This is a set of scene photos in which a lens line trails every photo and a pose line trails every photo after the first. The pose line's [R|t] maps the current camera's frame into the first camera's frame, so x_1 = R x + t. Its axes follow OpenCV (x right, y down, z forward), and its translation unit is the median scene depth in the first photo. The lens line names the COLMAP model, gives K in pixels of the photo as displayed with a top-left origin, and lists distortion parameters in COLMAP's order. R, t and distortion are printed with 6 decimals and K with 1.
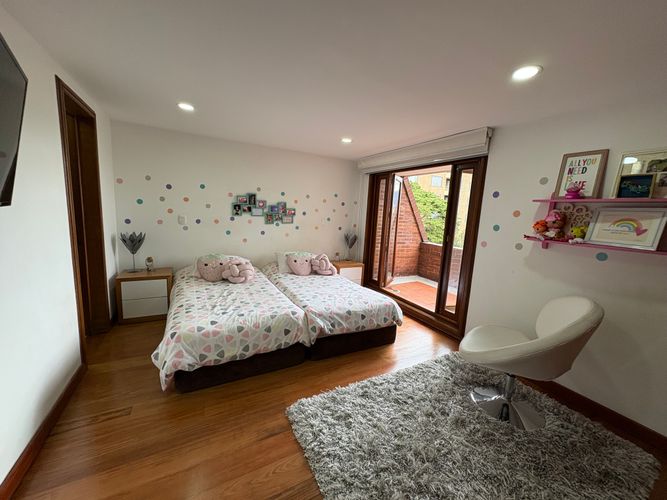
lens RADIAL K [[265.6, 0, 333.5], [0, 265.6, 250.0], [0, 0, 1]] dist [-0.002365, -0.000308]
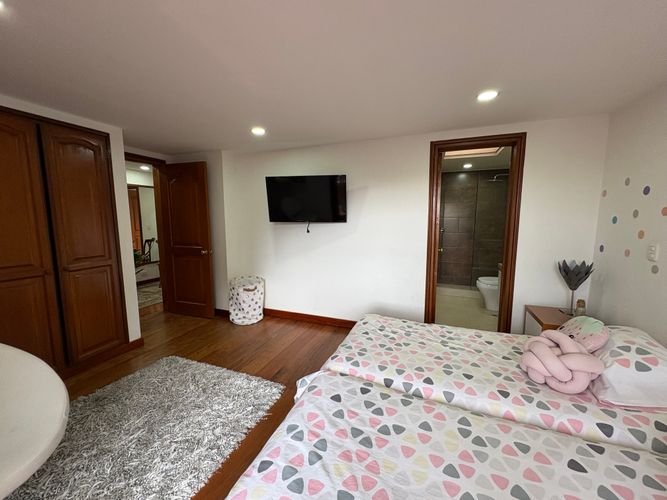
lens RADIAL K [[265.6, 0, 333.5], [0, 265.6, 250.0], [0, 0, 1]] dist [-0.002365, -0.000308]
pose [[-0.762155, 0.019021, -0.647115, 0.274251], [-0.139144, 0.971395, 0.192433, -0.164914], [0.632265, 0.236706, -0.737707, 1.250594]]
